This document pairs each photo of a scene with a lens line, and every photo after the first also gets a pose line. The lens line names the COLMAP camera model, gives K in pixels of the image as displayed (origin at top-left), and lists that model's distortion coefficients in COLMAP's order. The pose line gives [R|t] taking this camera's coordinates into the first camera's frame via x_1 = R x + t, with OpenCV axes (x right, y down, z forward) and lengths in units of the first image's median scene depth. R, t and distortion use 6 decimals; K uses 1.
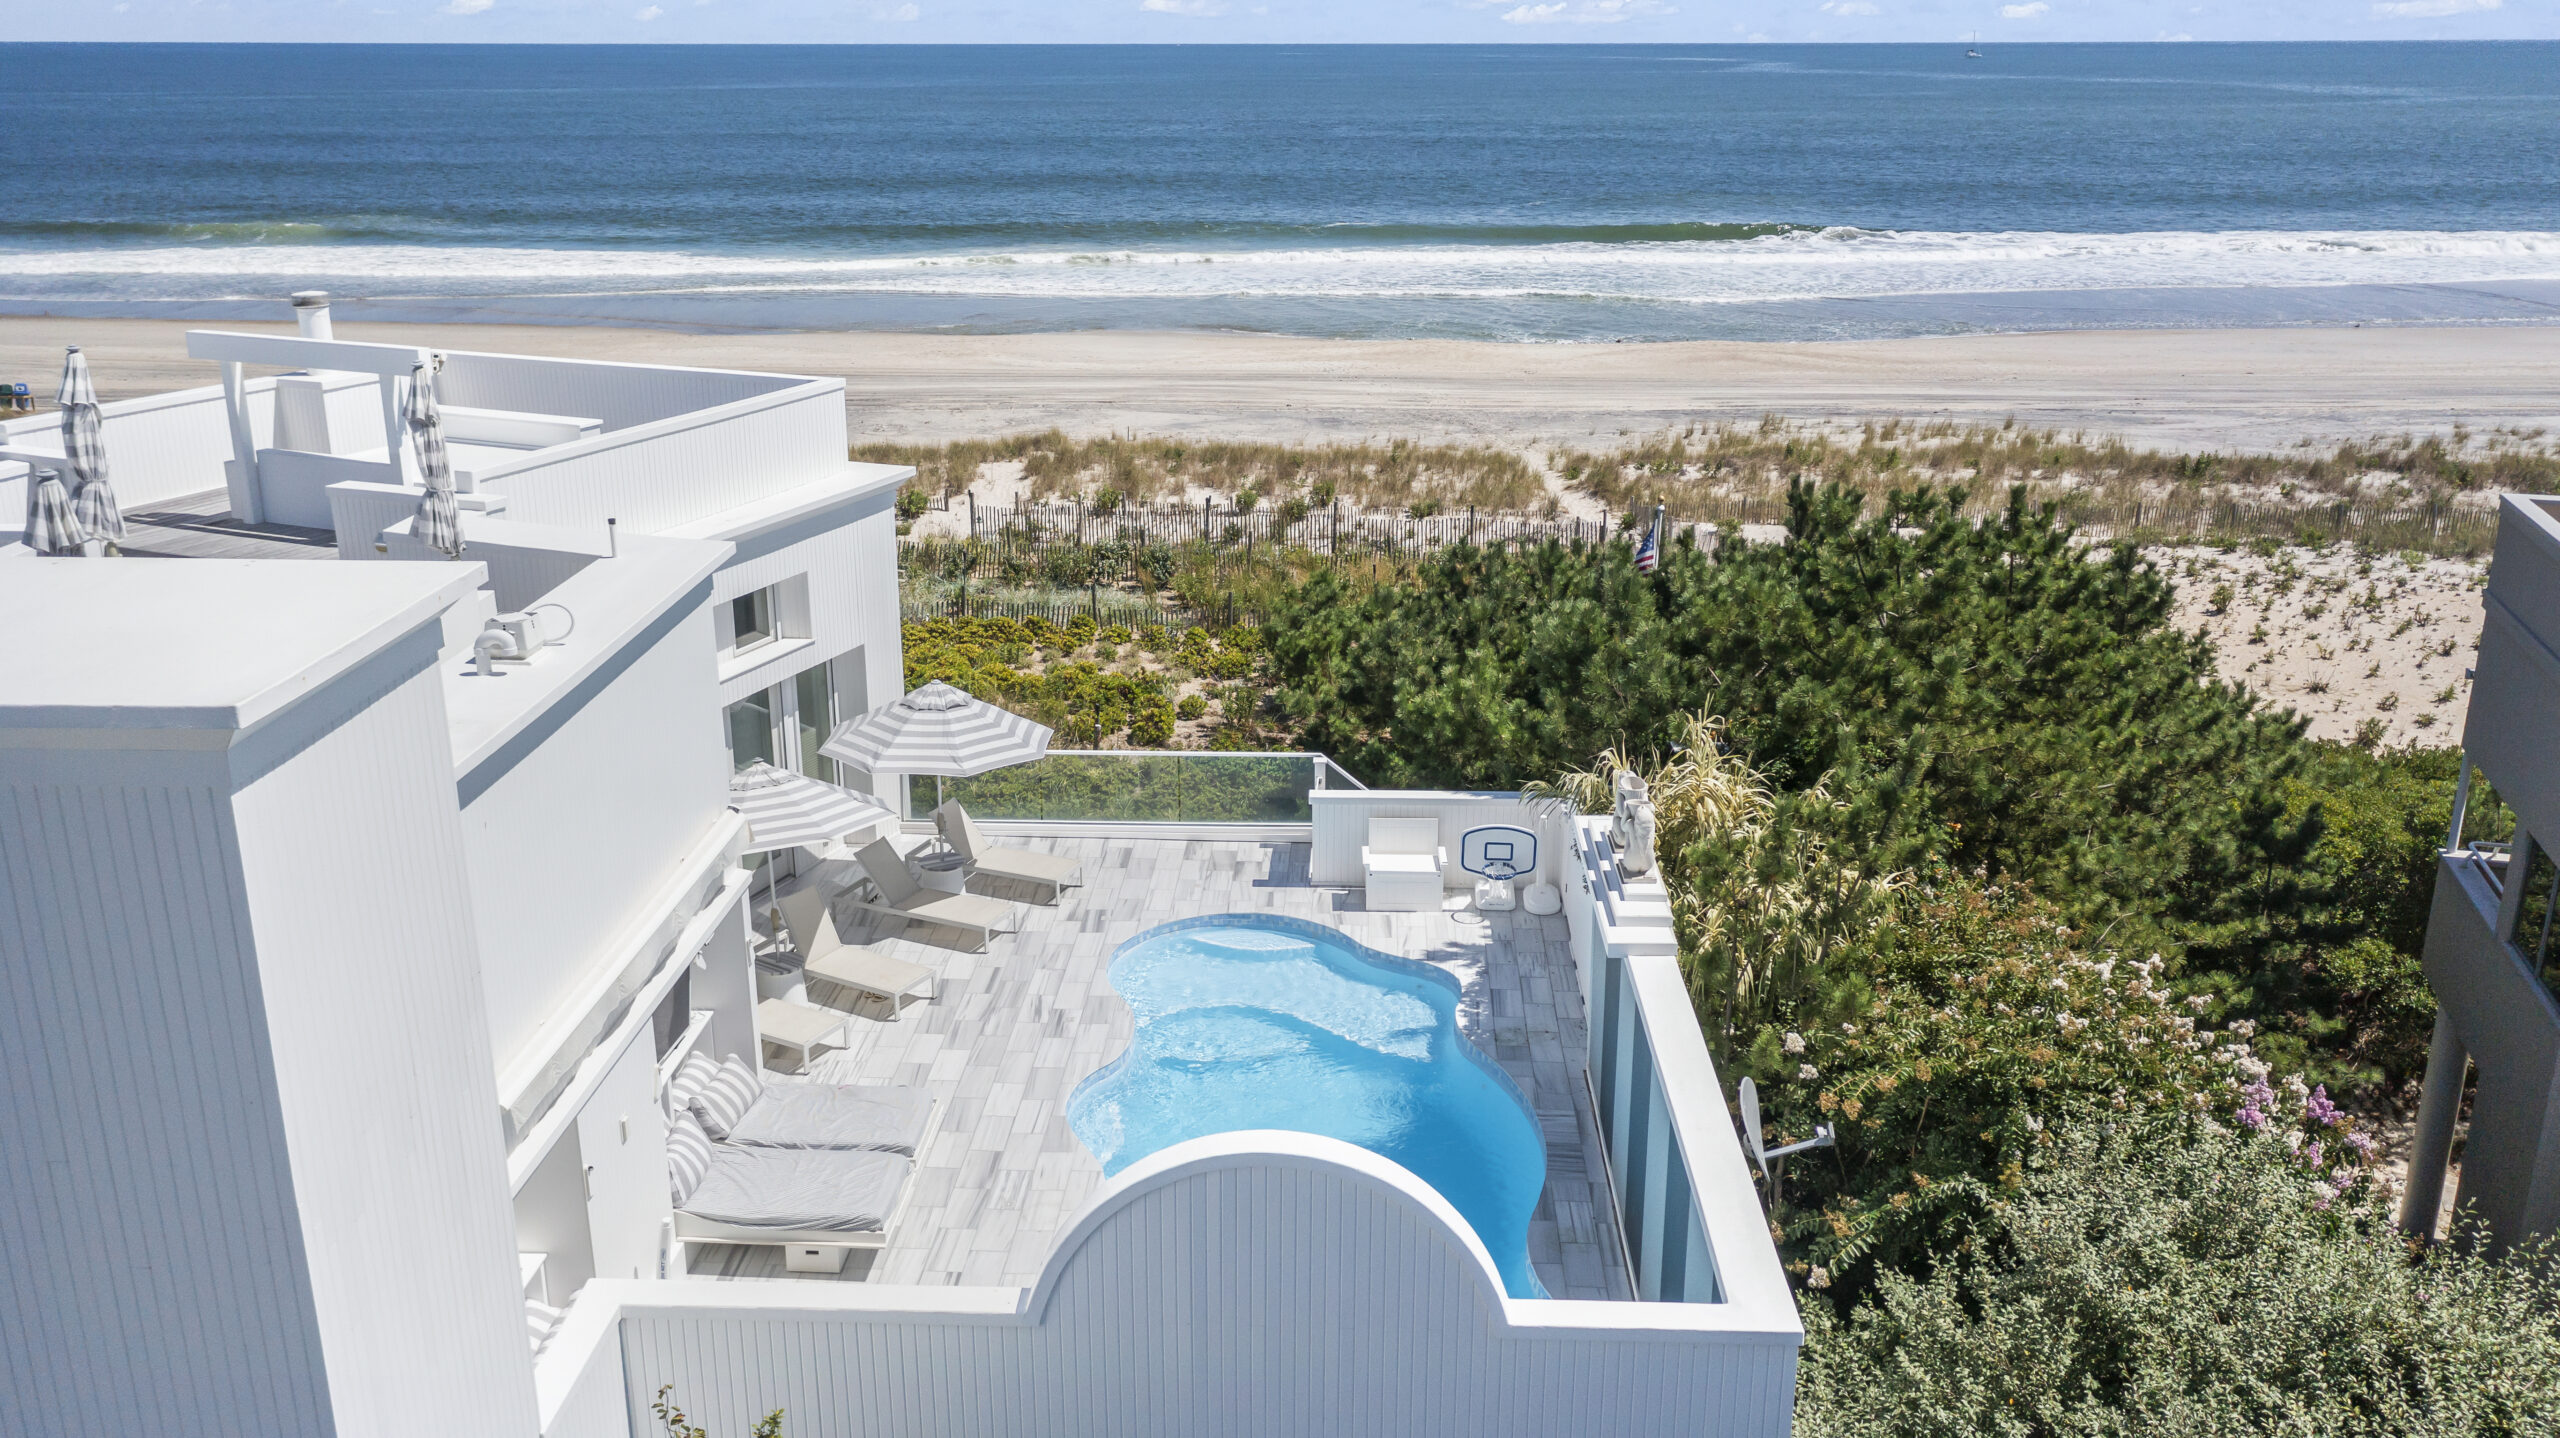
lens RADIAL K [[2070.3, 0, 1280.0], [0, 2070.3, 719.0], [0, 0, 1]] dist [0.003457, 0.002436]
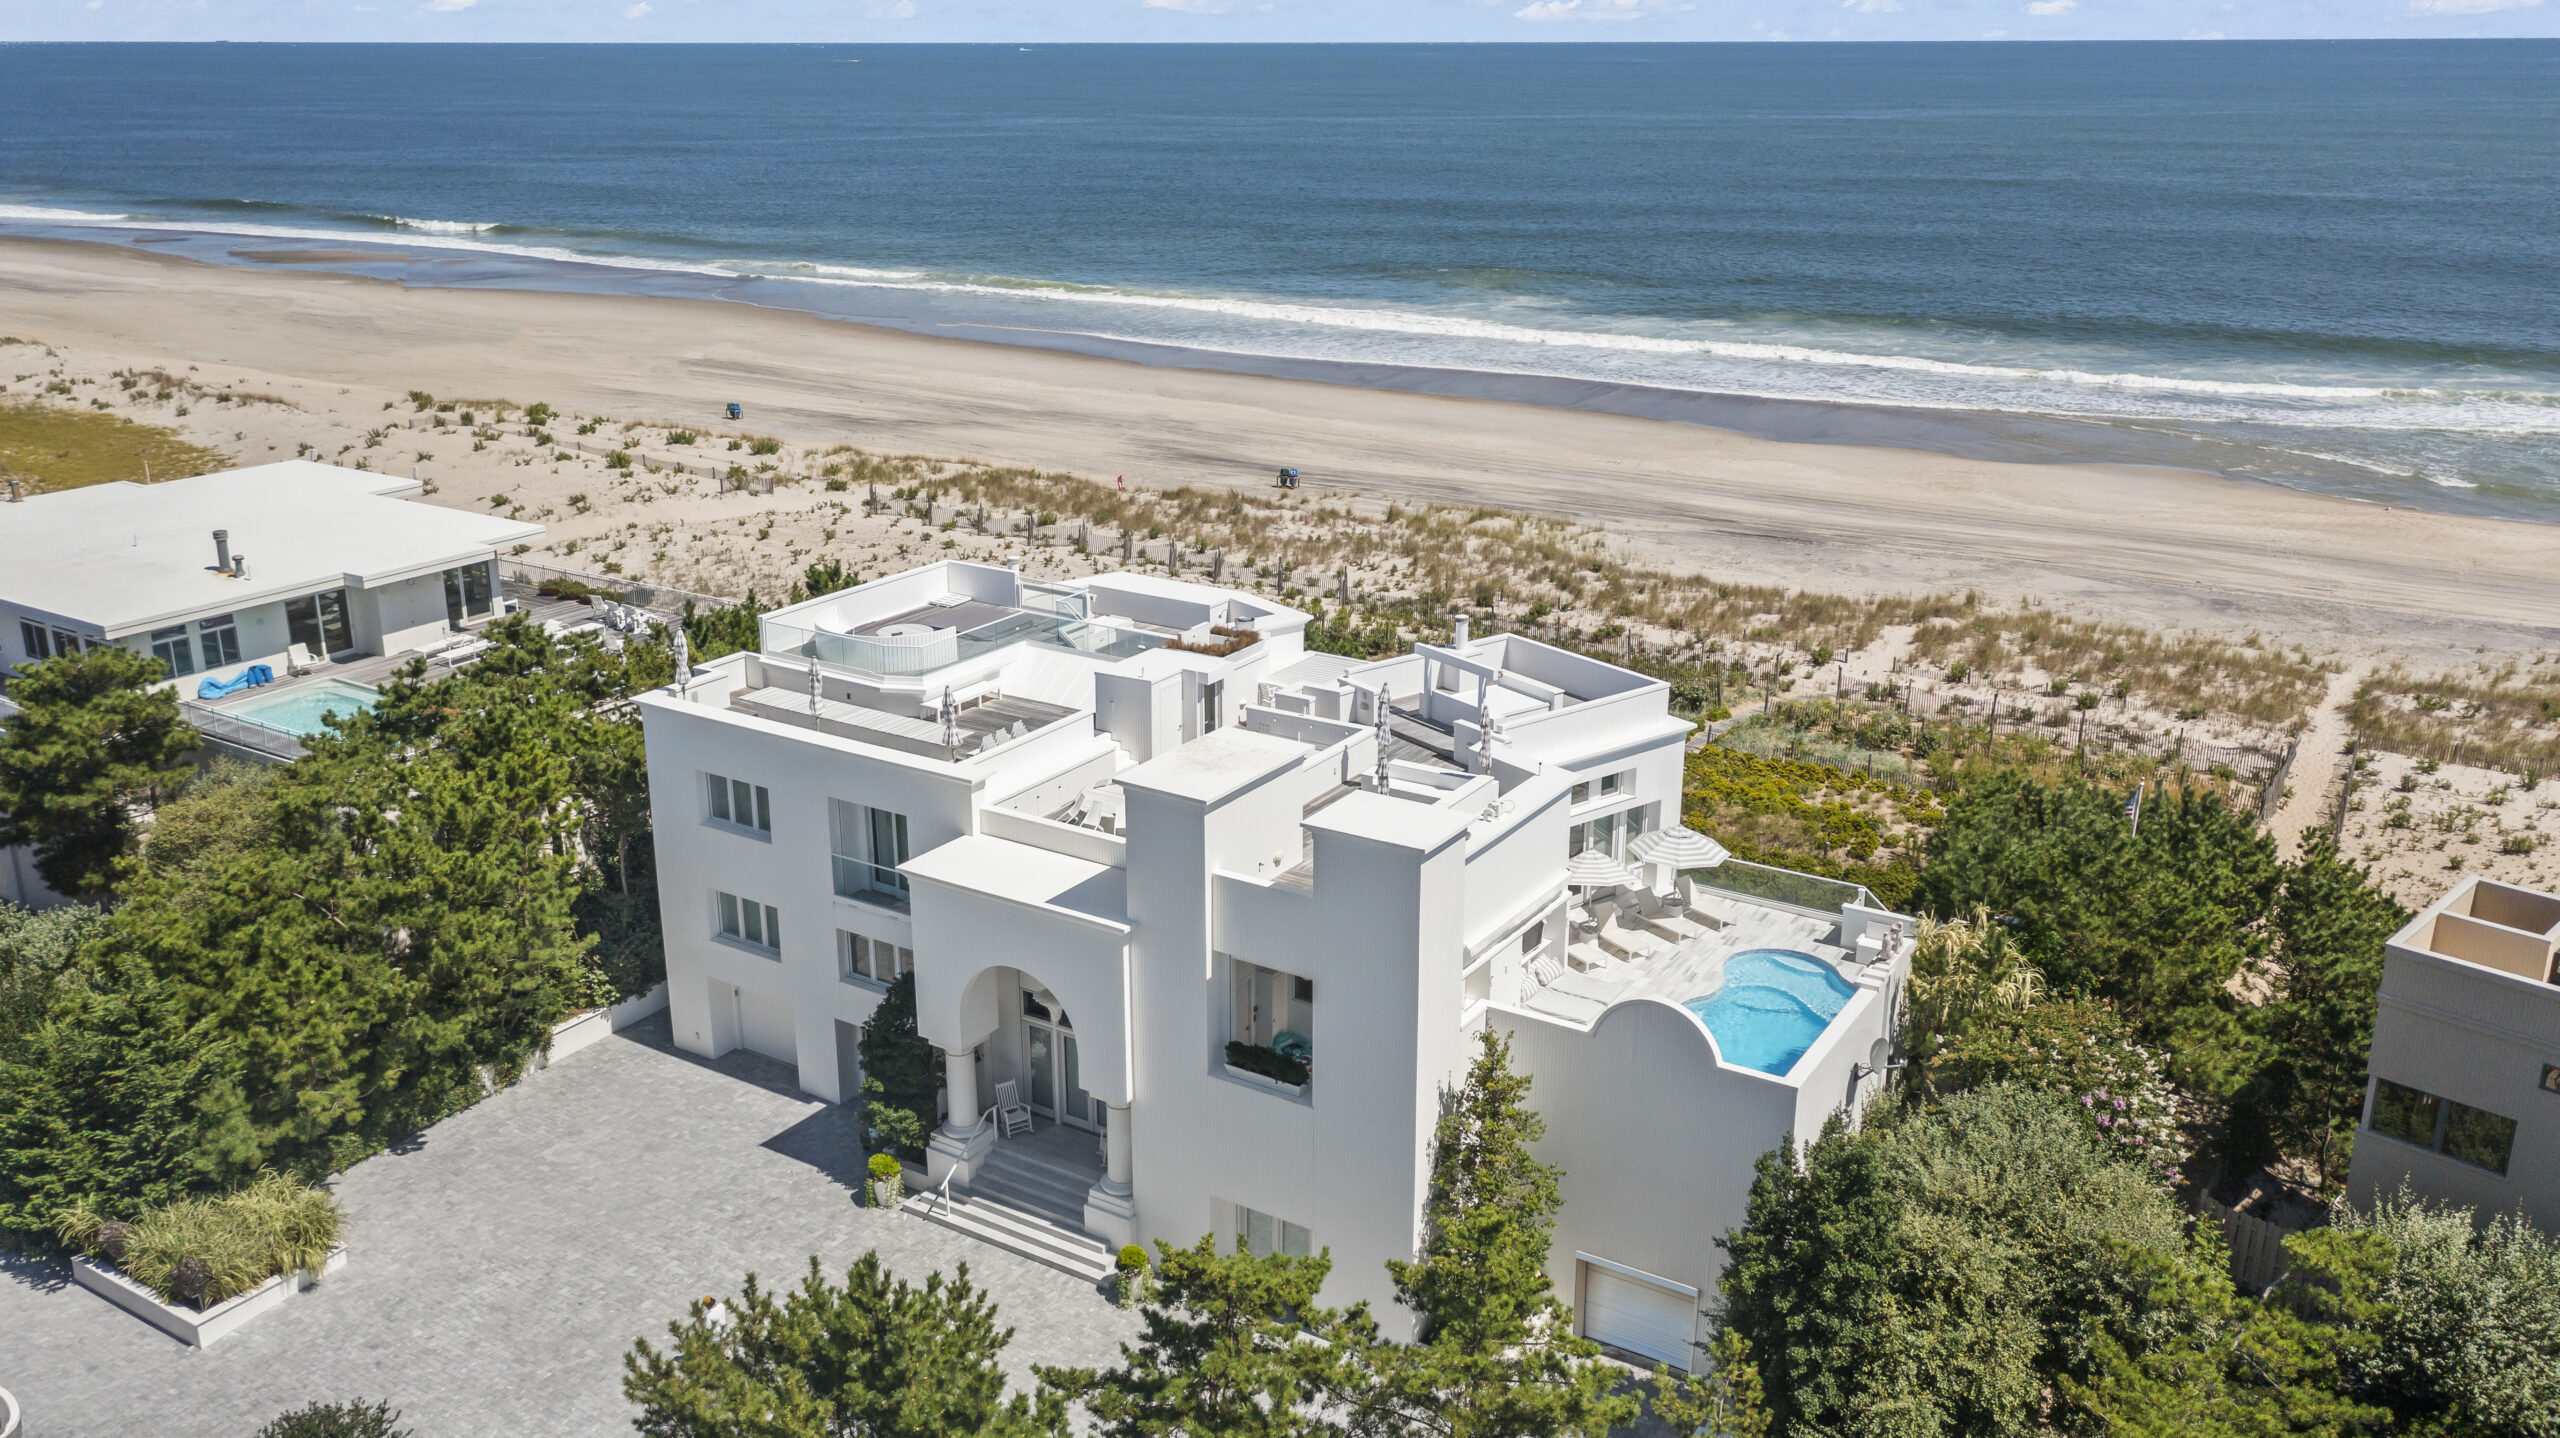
lens RADIAL K [[2070.3, 0, 1280.0], [0, 2070.3, 719.0], [0, 0, 1]] dist [0.003457, 0.002436]
pose [[0.863097, 0.154098, -0.480954, 0.521512], [-0.153467, 0.987306, 0.040929, -0.154914], [0.481156, 0.038485, 0.875790, -1.196296]]
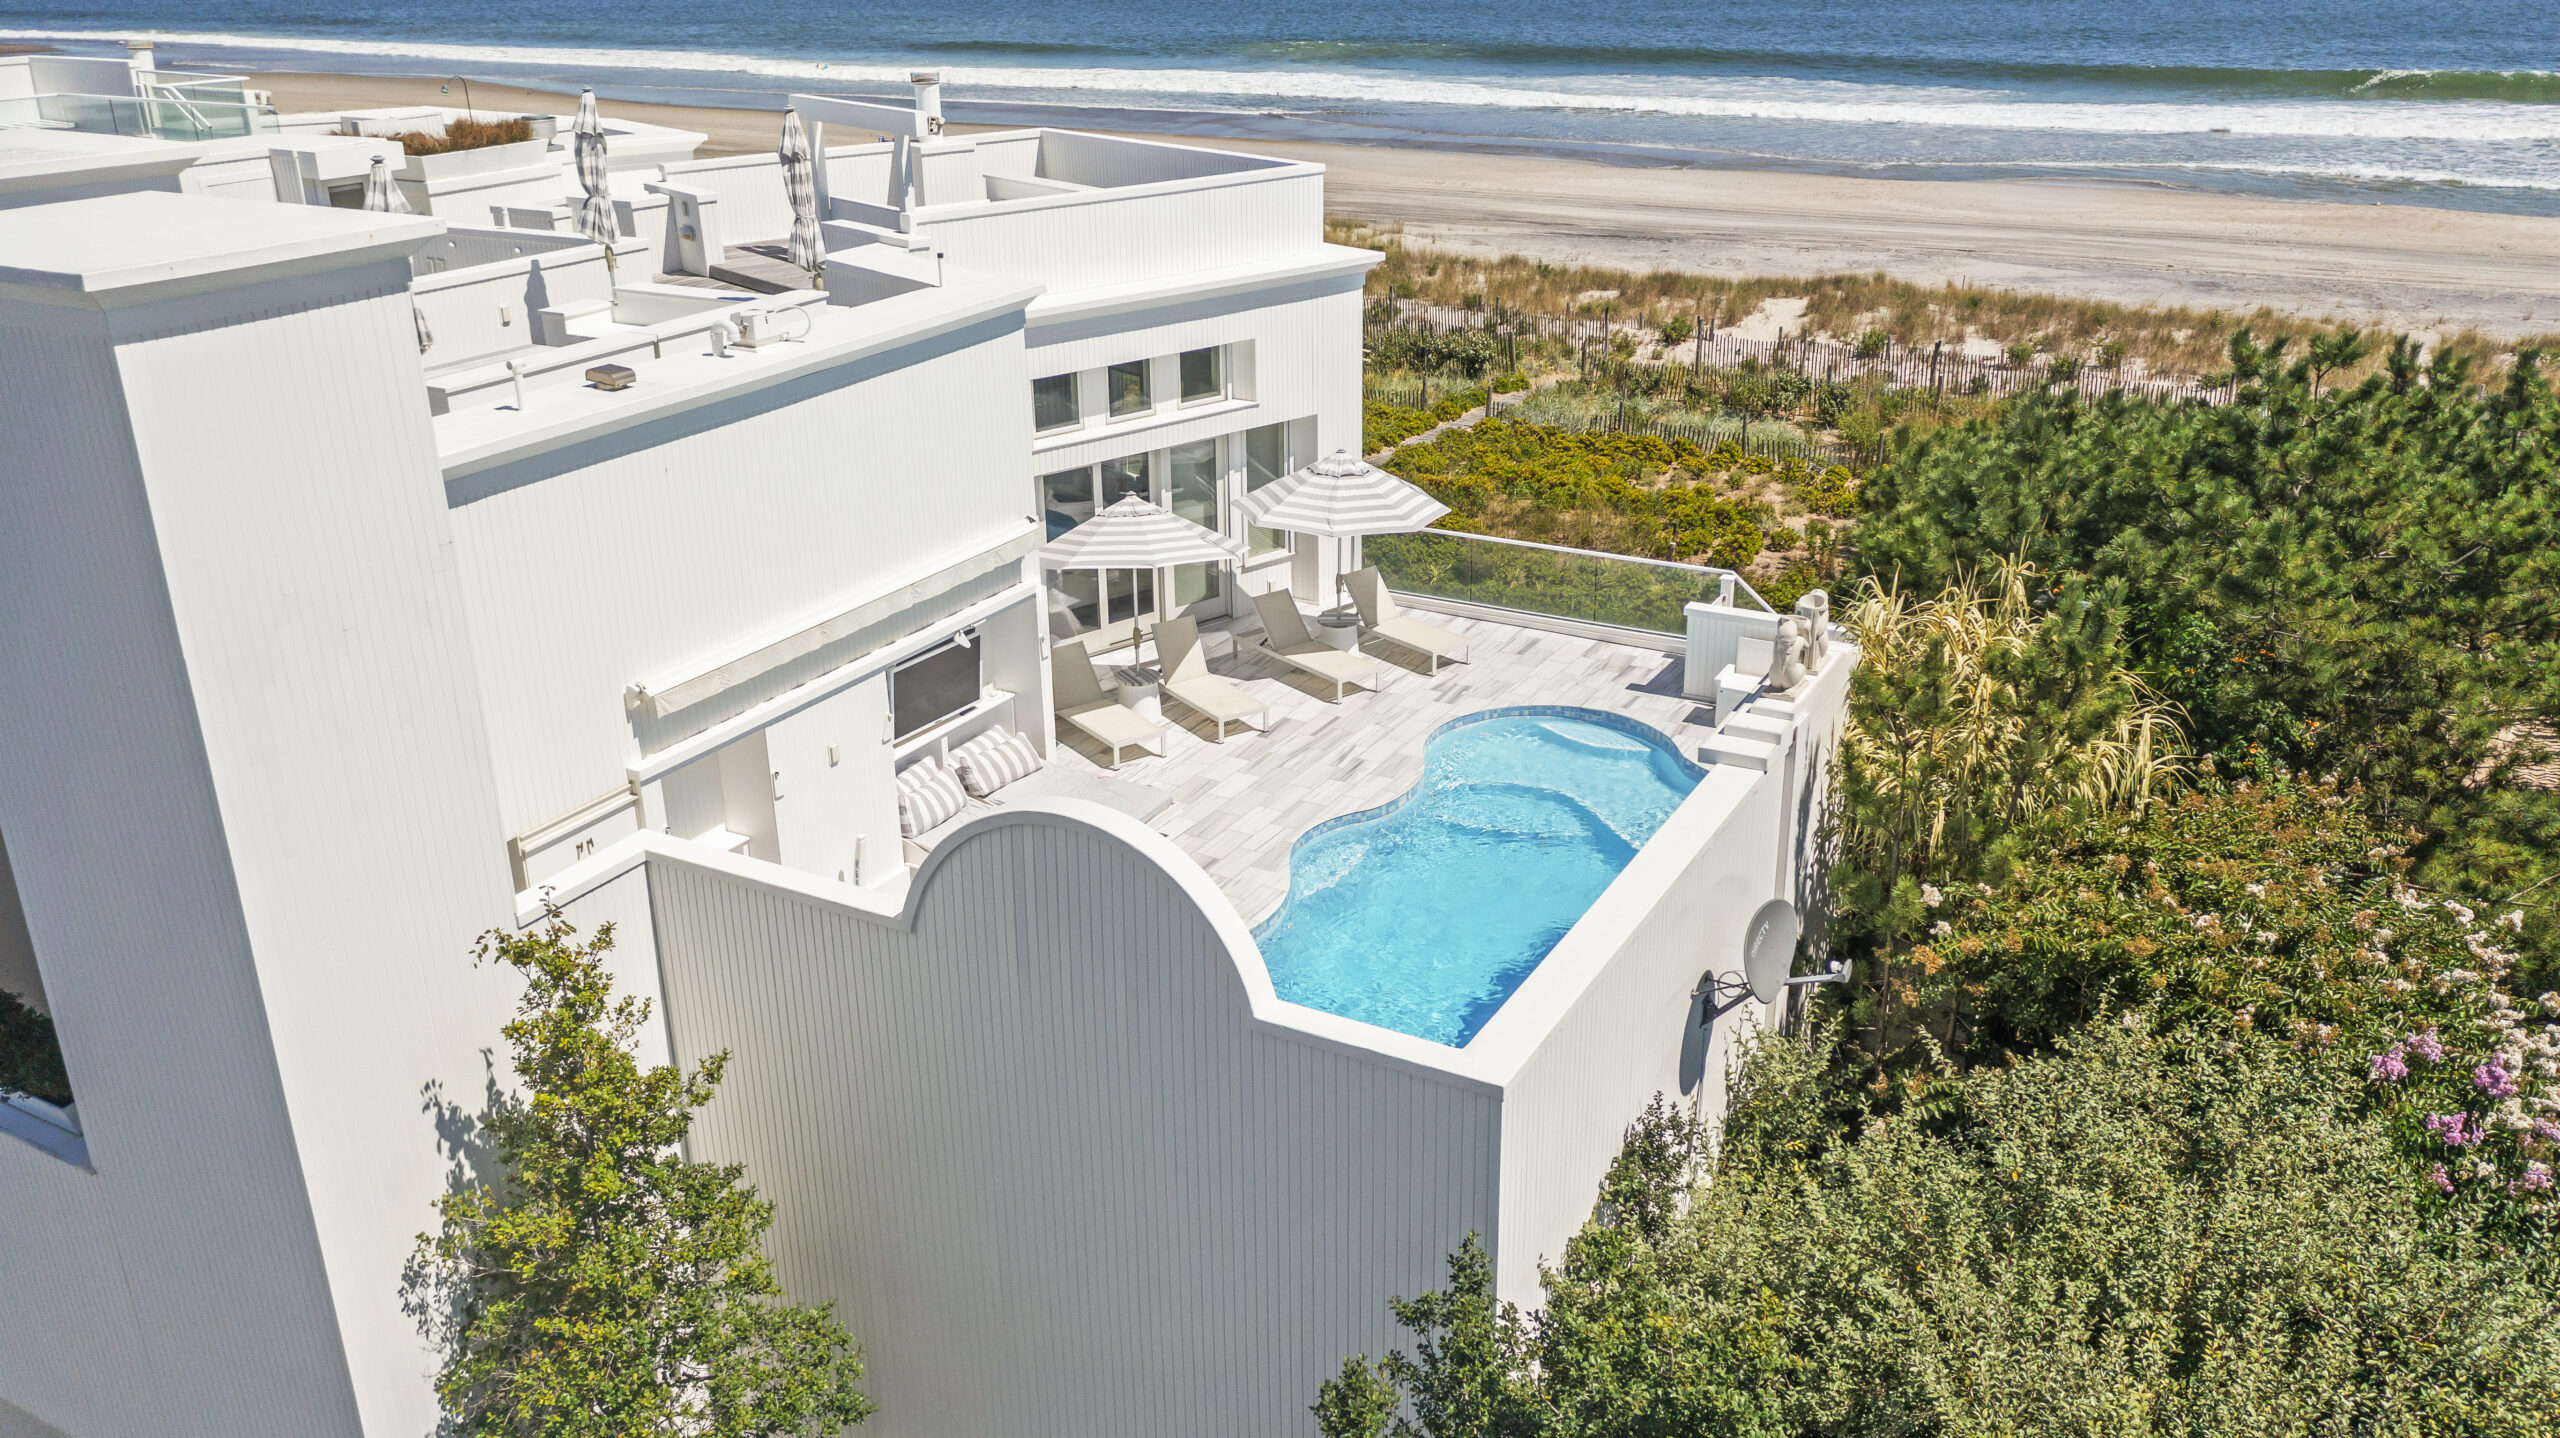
lens RADIAL K [[2029.0, 0, 1280.0], [0, 2029.0, 719.0], [0, 0, 1]] dist [0.005766, 0.007052]
pose [[0.890228, 0.159063, -0.426841, 0.268409], [-0.126637, 0.986533, 0.103517, 0.014039], [0.437558, -0.038100, 0.898382, 0.031594]]
